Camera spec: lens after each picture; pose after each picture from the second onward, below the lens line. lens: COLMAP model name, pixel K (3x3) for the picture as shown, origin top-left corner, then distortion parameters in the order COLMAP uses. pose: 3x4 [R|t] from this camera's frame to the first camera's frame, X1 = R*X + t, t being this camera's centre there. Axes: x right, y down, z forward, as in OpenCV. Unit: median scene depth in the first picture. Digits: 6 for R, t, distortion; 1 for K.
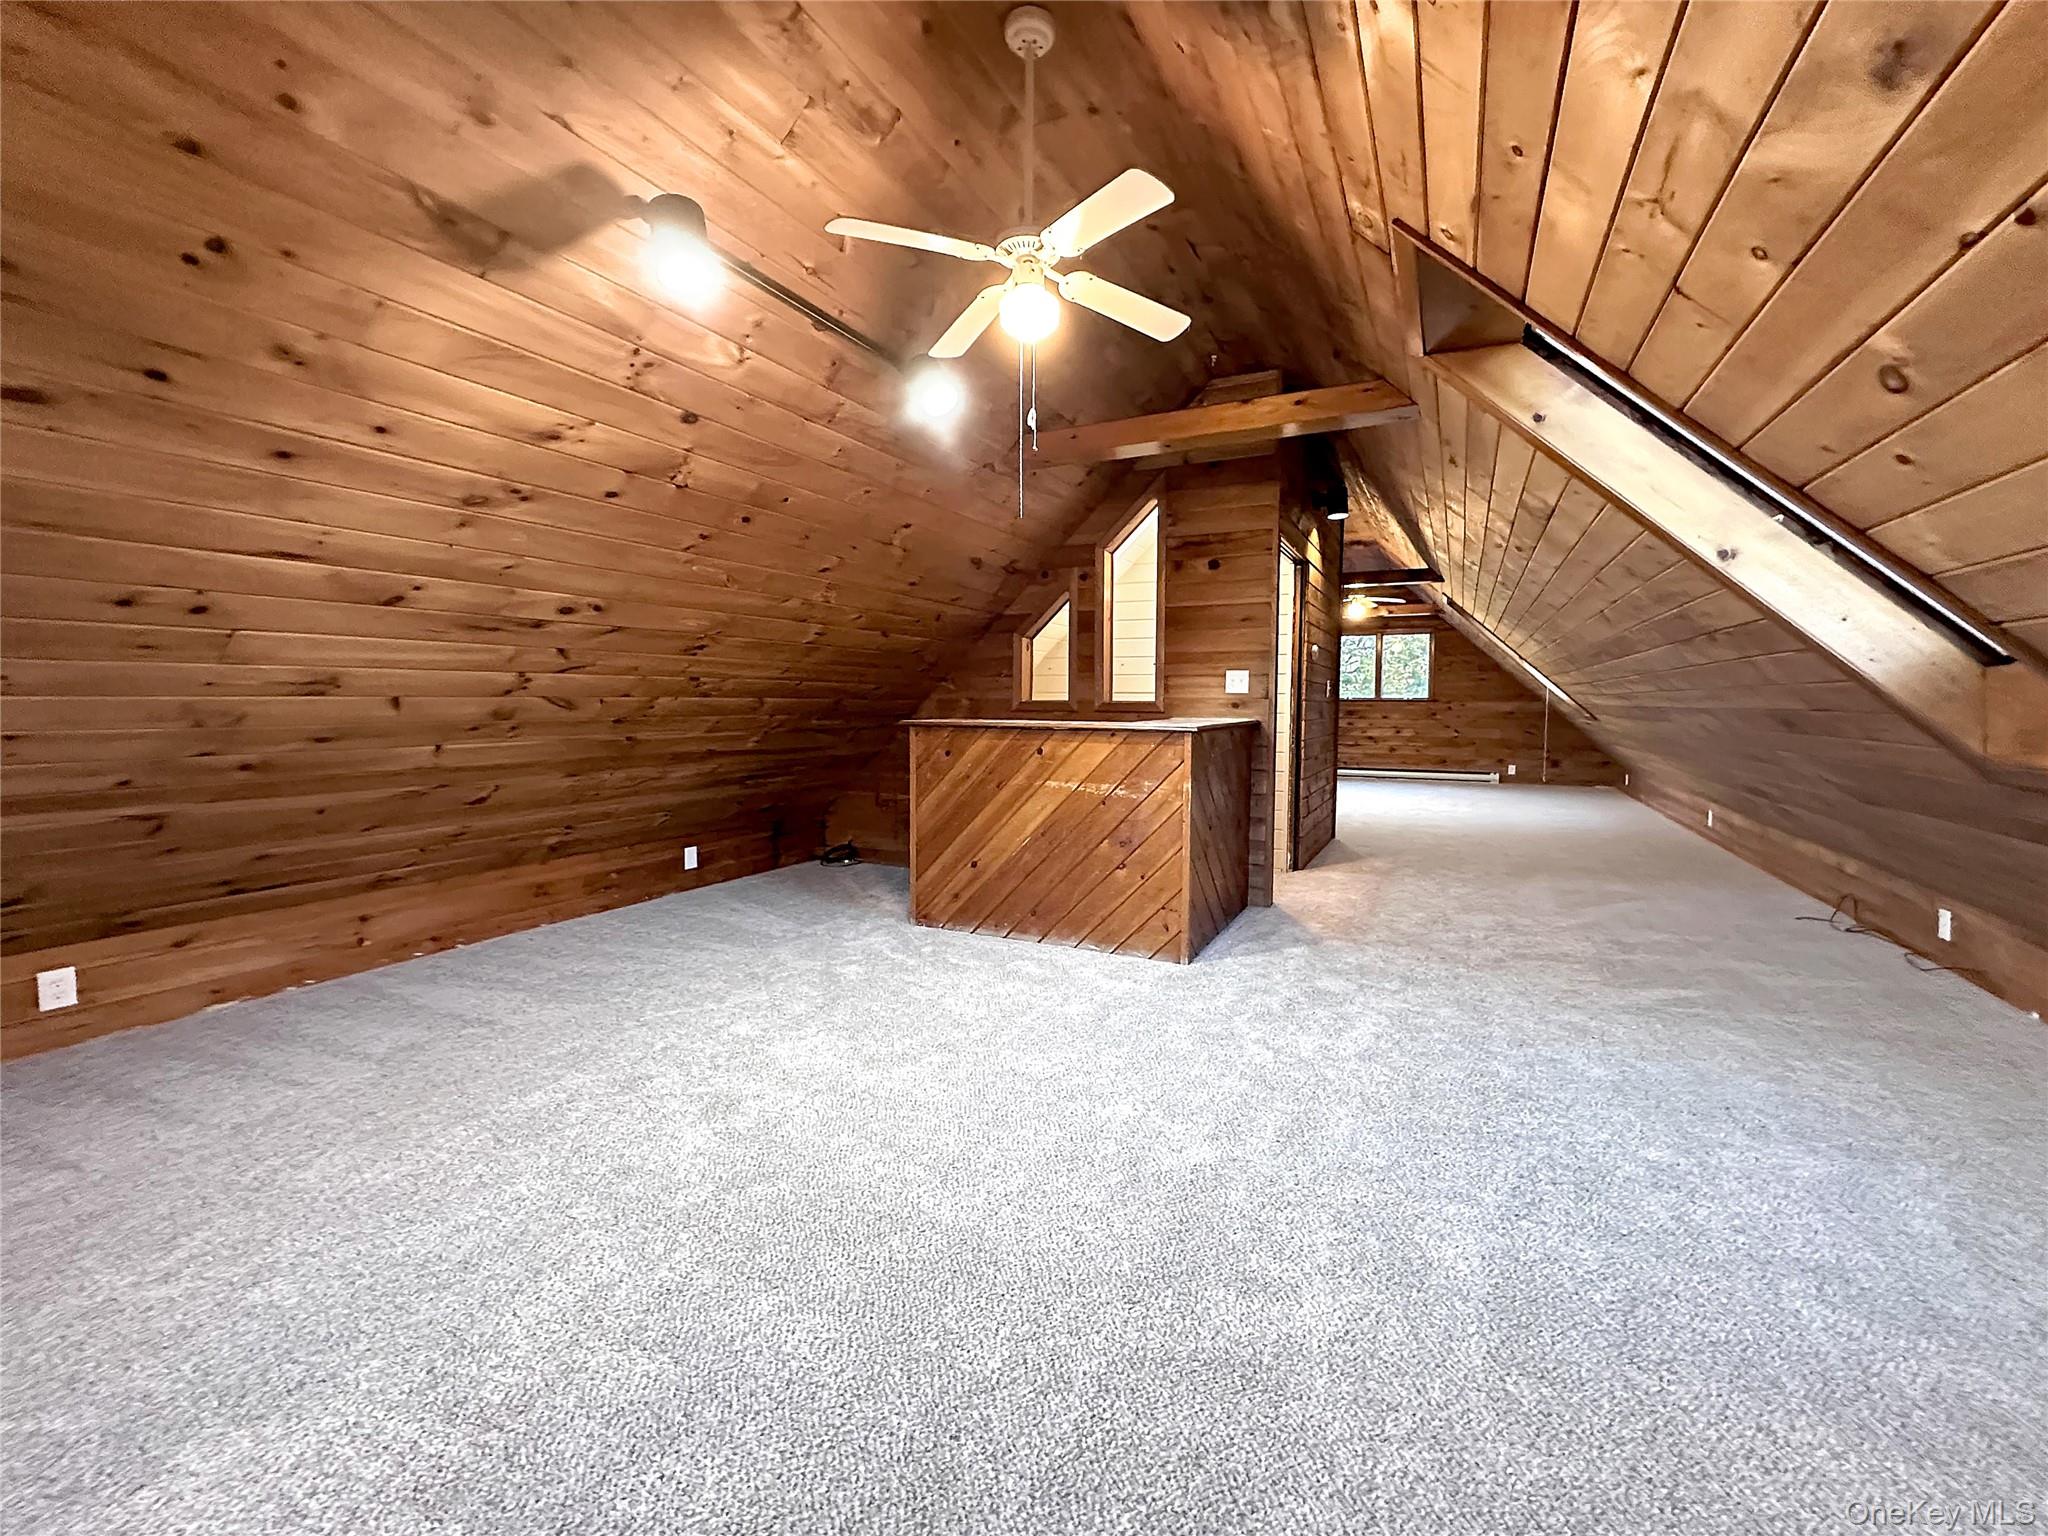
lens RADIAL K [[840.1, 0, 1055.8], [0, 840.1, 756.0], [0, 0, 1]] dist [-0.003411, 0.000505]
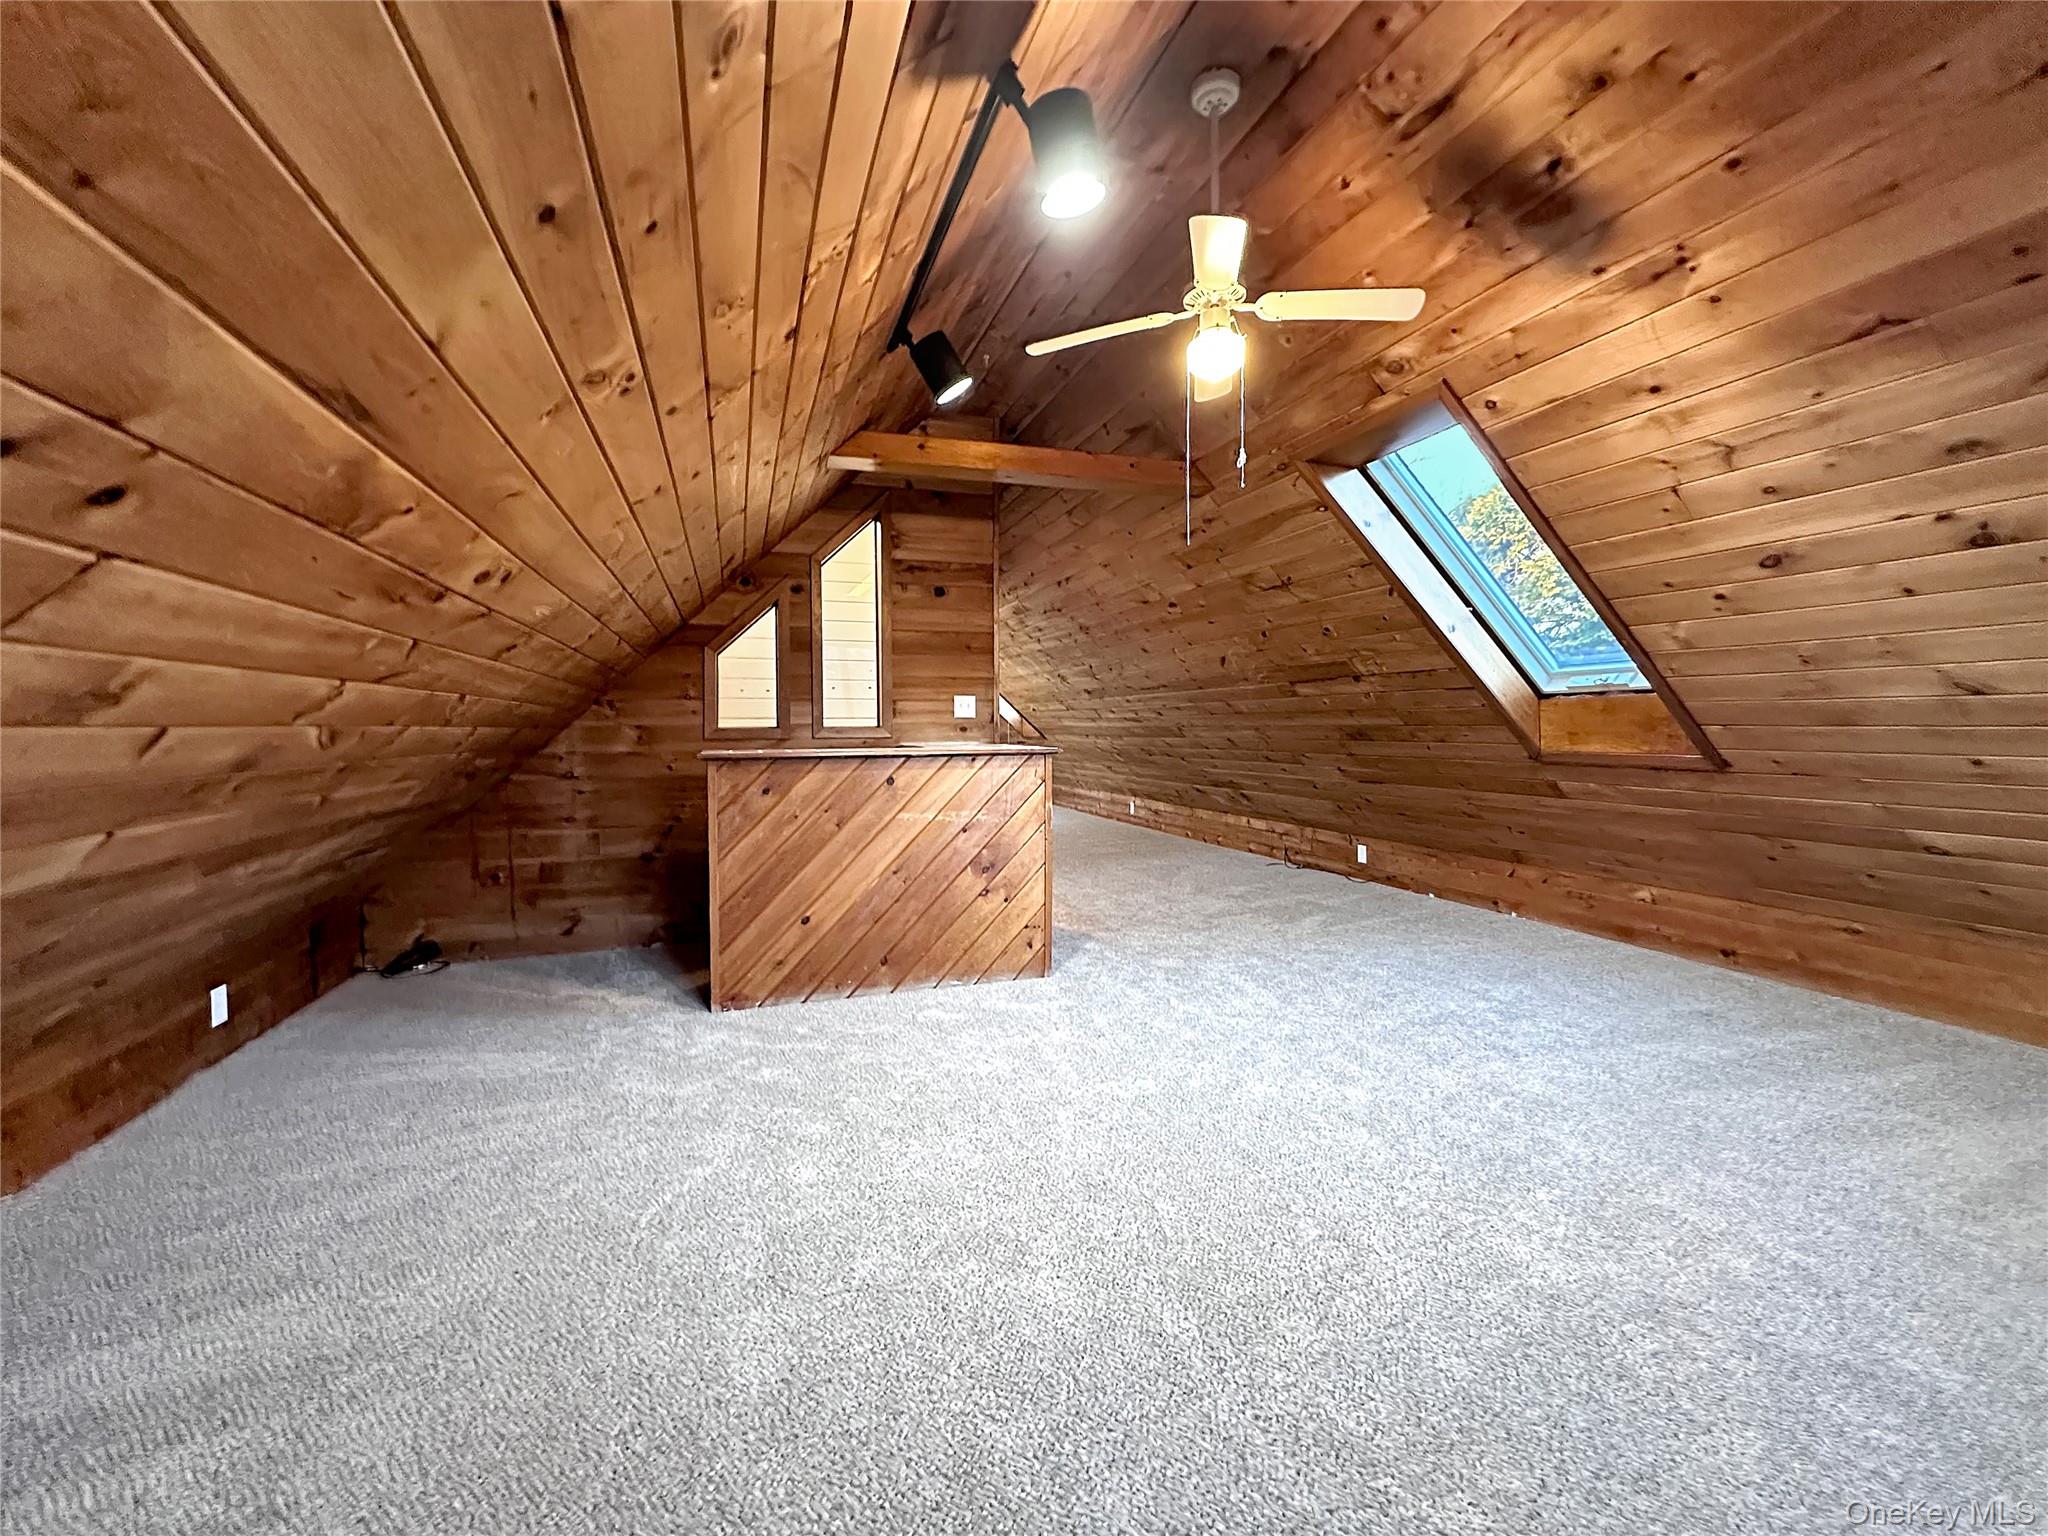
lens RADIAL K [[840.1, 0, 1022.0], [0, 840.1, 767.1], [0, 0, 1]] dist [-0.003411, 0.000505]
pose [[0.716875, -0.044393, 0.695787, -0.538736], [0.057746, 0.998322, 0.004200, -0.016710], [-0.694807, 0.037168, 0.718236, 0.242923]]
